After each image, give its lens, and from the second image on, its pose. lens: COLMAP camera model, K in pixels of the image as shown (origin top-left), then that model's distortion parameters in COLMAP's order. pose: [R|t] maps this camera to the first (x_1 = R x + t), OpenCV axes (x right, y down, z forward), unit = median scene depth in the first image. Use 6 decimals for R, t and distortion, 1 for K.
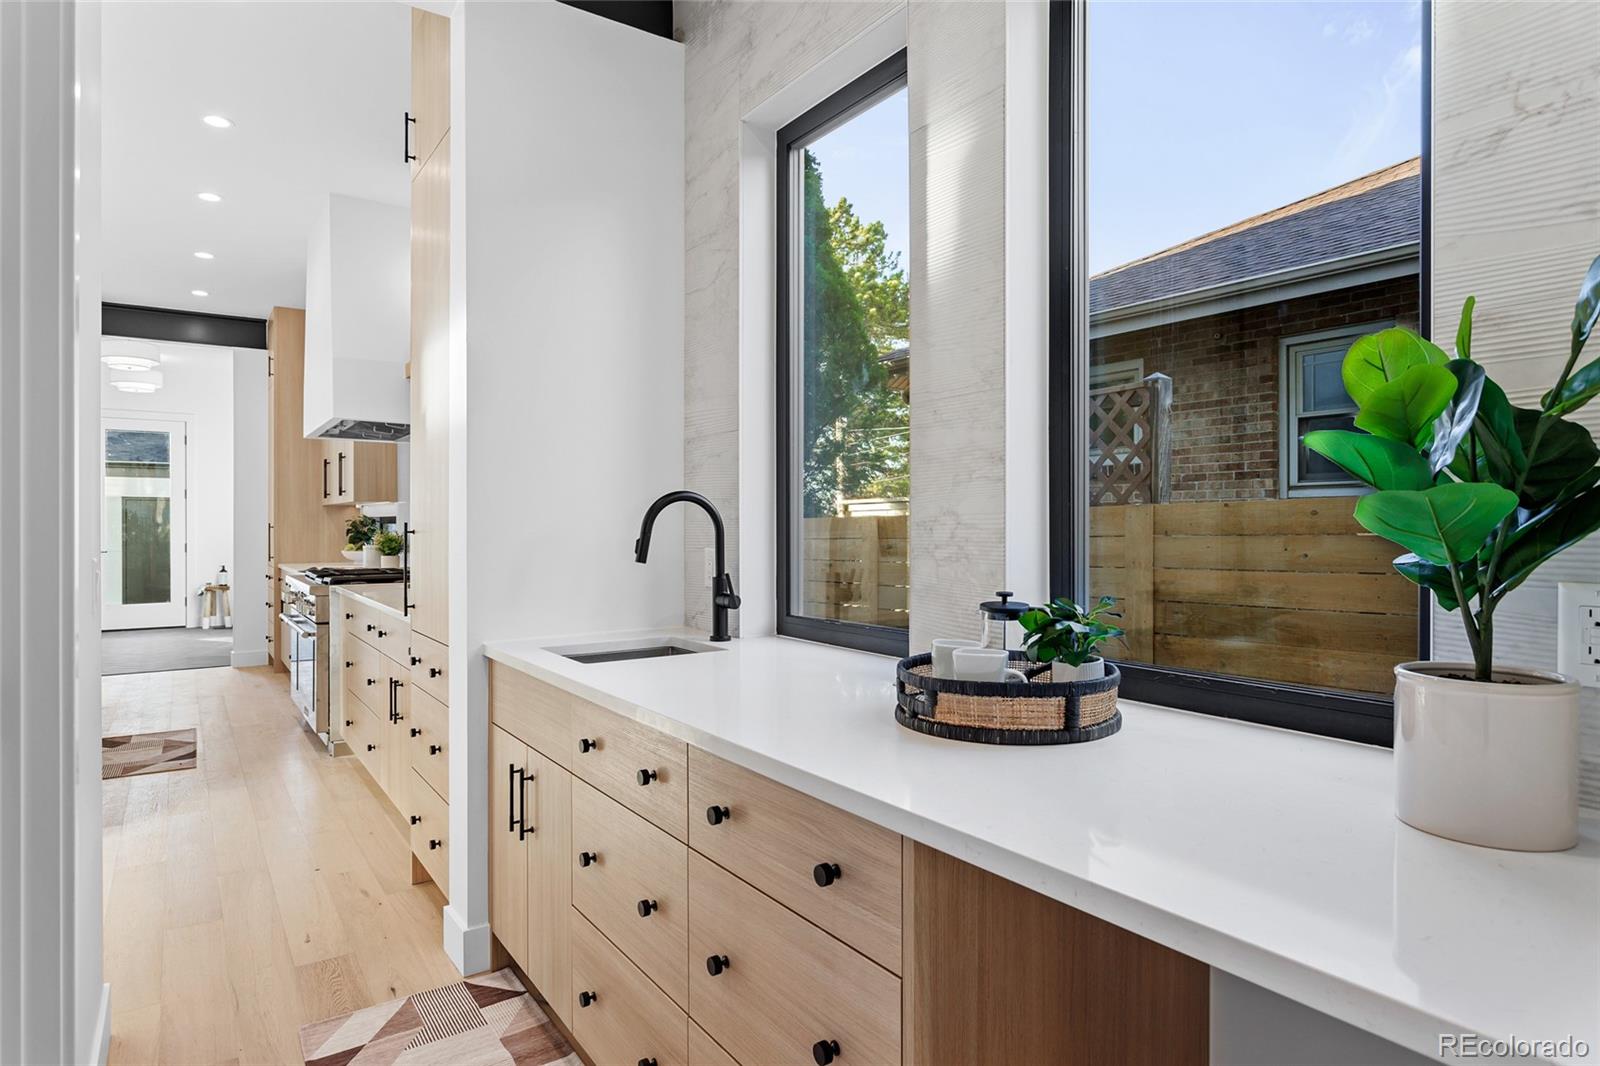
lens RADIAL K [[903.4, 0, 800.0], [0, 903.4, 533.0], [0, 0, 1]] dist [-0.012151, 0.000049]
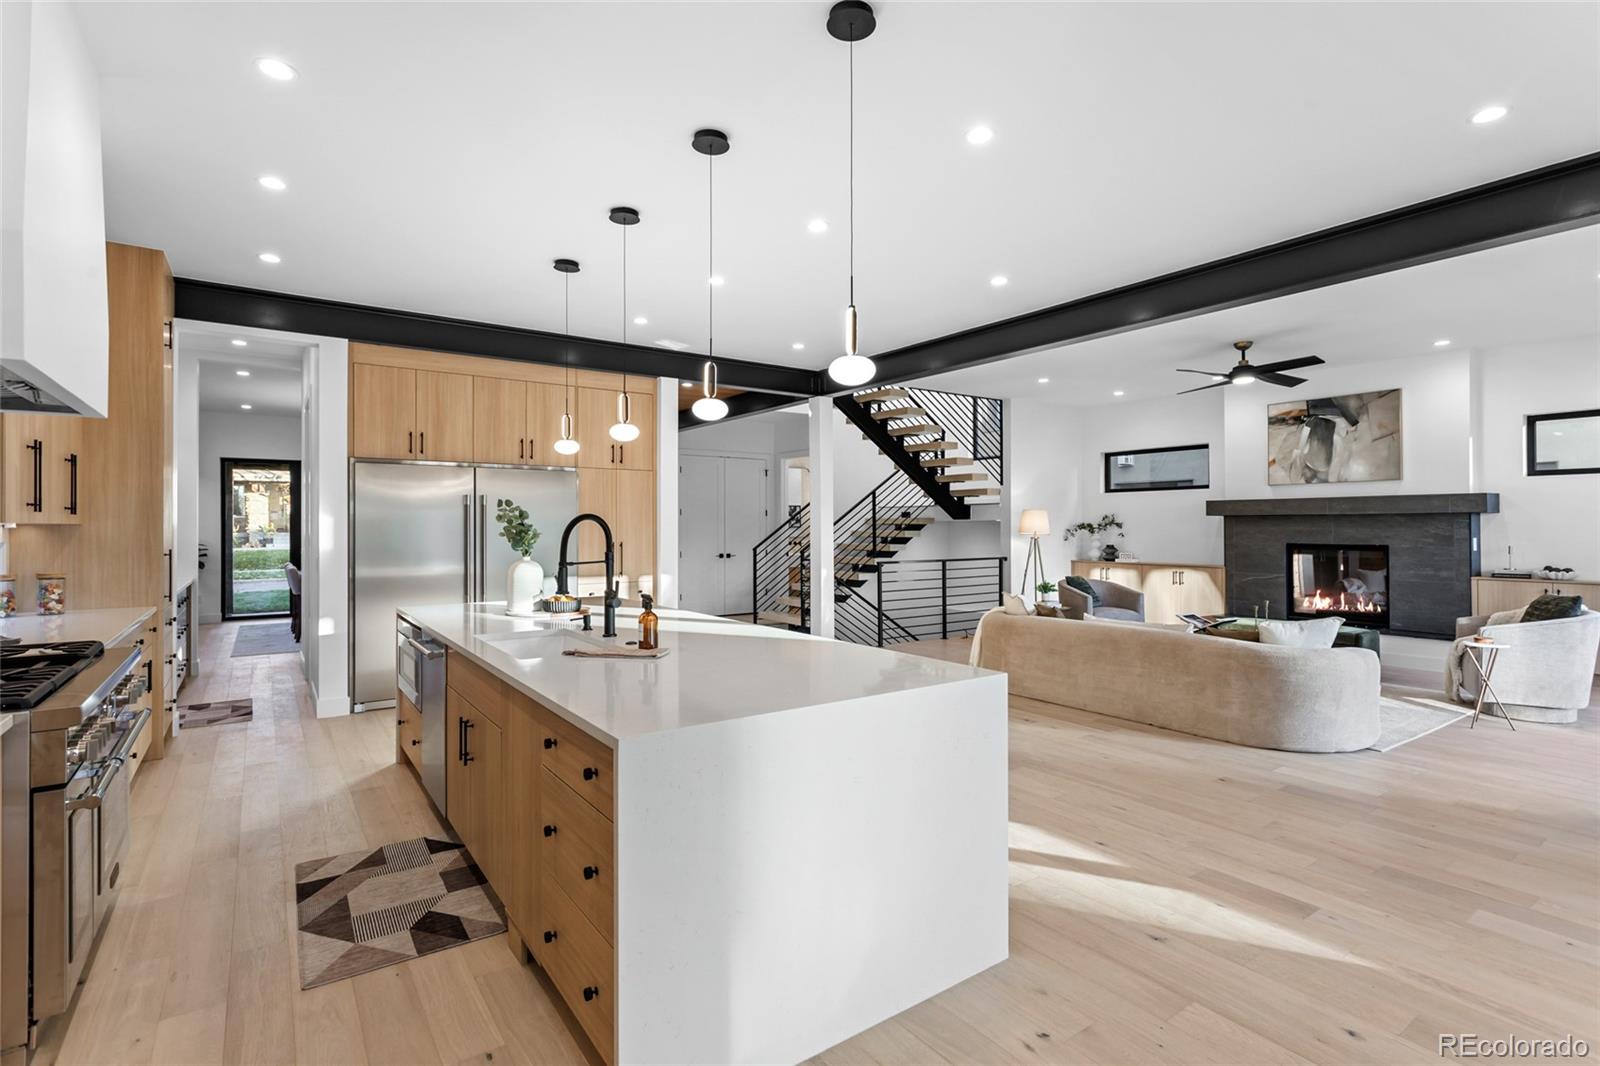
lens RADIAL K [[757.3, 0, 799.1], [0, 757.3, 524.3], [0, 0, 1]] dist [0.001578, 0.000396]
pose [[-0.999866, -0.000739, -0.016368, -0.647493], [-0.000891, 0.999956, 0.009299, -0.027473], [0.016360, 0.009313, -0.999823, 0.980265]]
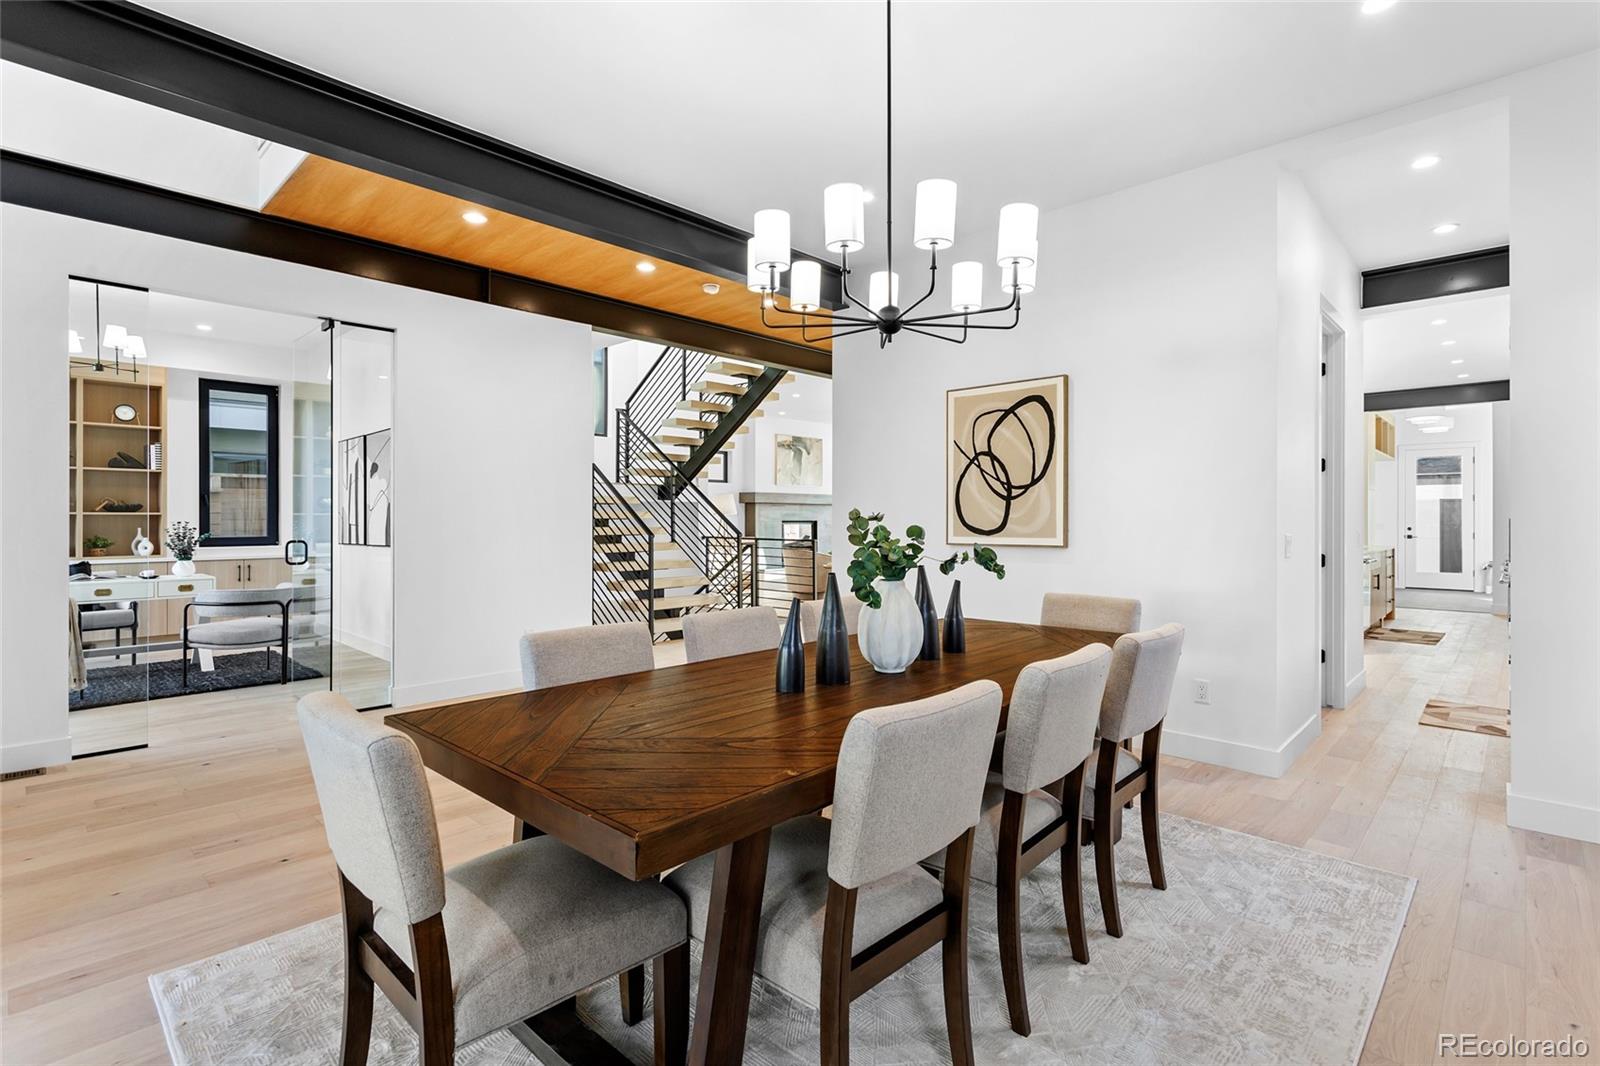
lens RADIAL K [[763.3, 0, 801.9], [0, 763.3, 524.4], [0, 0, 1]] dist [0.002057, 0.001158]
pose [[0.208408, 0.007211, -0.978015, 0.372752], [-0.011617, 0.999921, 0.004897, 0.007931], [0.977973, 0.010341, 0.208476, -0.387625]]
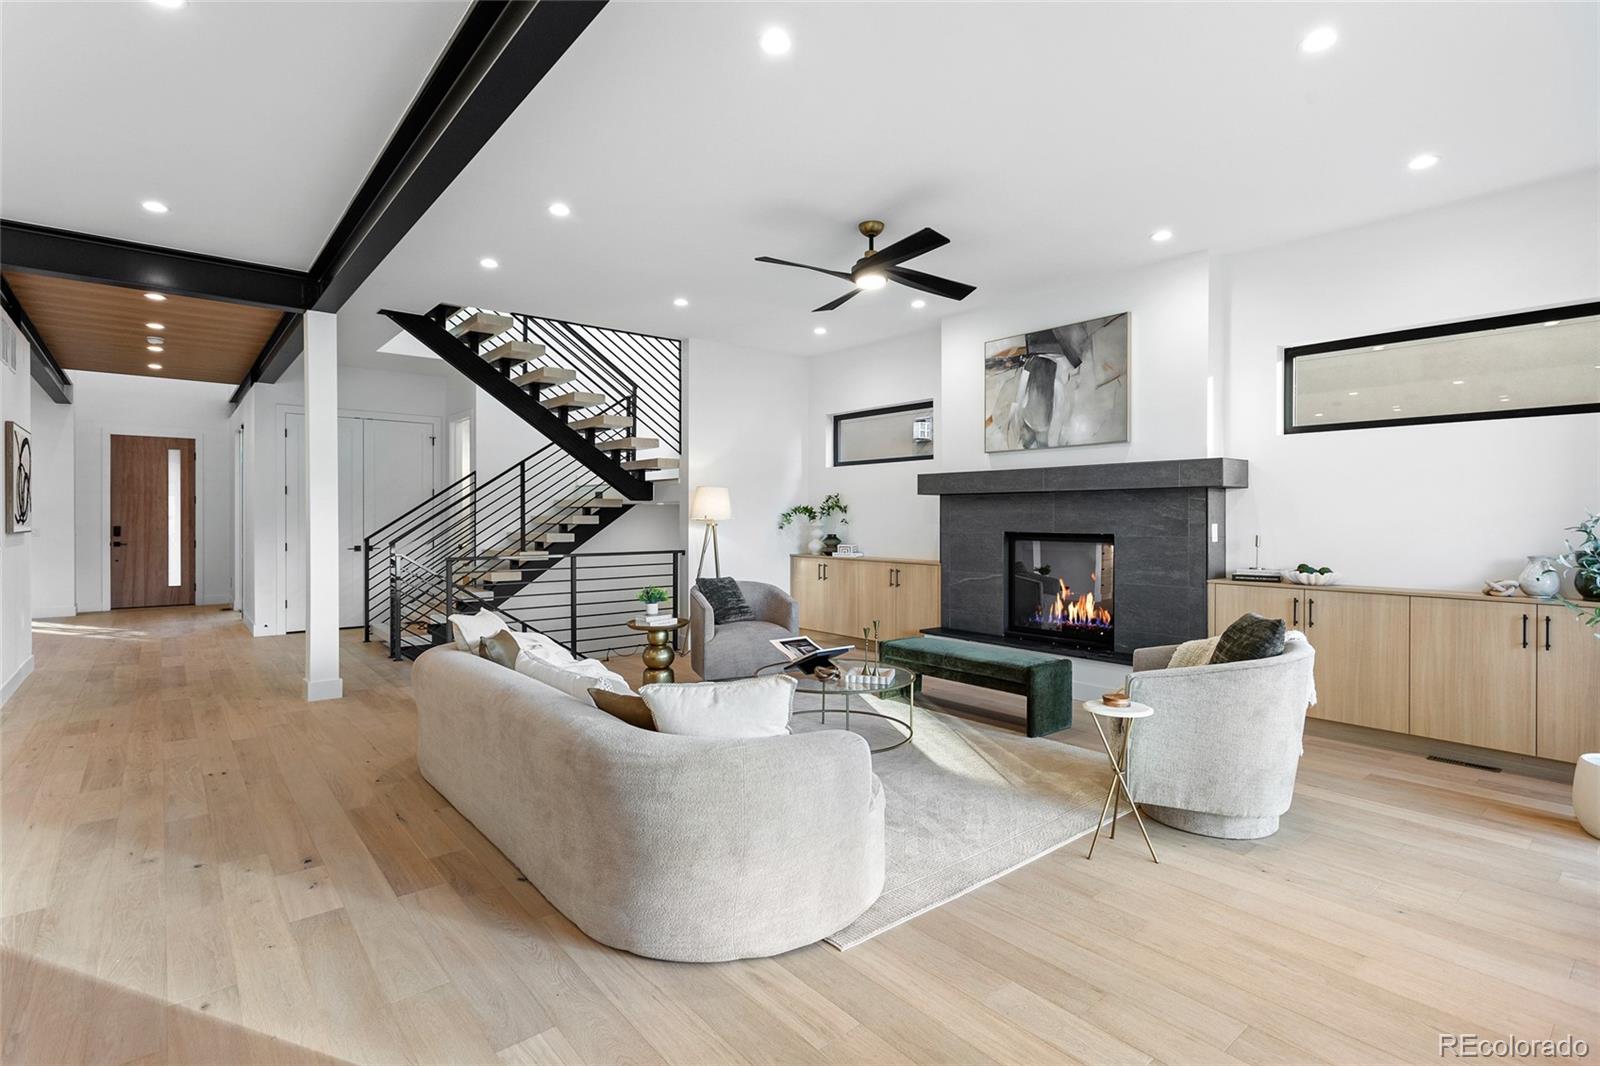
lens RADIAL K [[763.3, 0, 801.9], [0, 763.3, 524.4], [0, 0, 1]] dist [0.002057, 0.001158]
pose [[-0.995162, -0.002081, -0.098230, -1.063618], [-0.004224, 0.999757, 0.021617, -0.015136], [0.098161, 0.021928, -0.994929, 0.687697]]
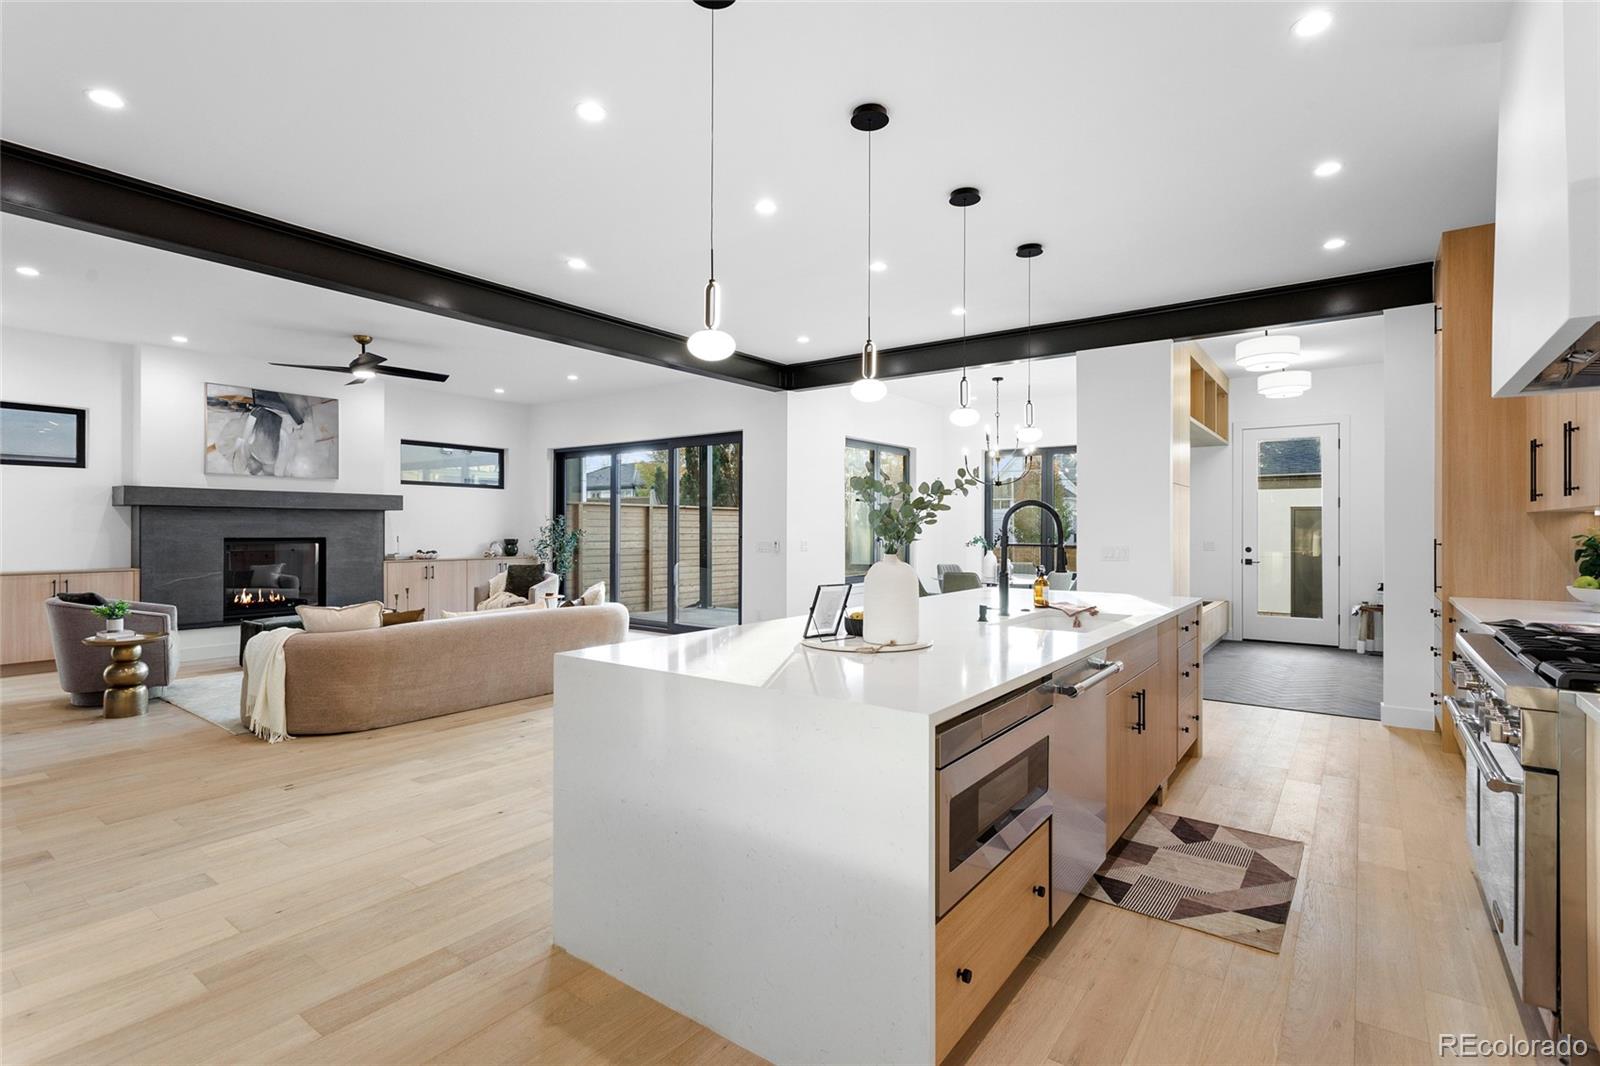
lens RADIAL K [[763.3, 0, 801.9], [0, 763.3, 524.4], [0, 0, 1]] dist [0.002057, 0.001158]
pose [[0.327651, -0.004877, -0.944786, -0.172602], [-0.013647, 0.999858, -0.009894, -0.009344], [0.944700, 0.016135, 0.327538, 0.311610]]
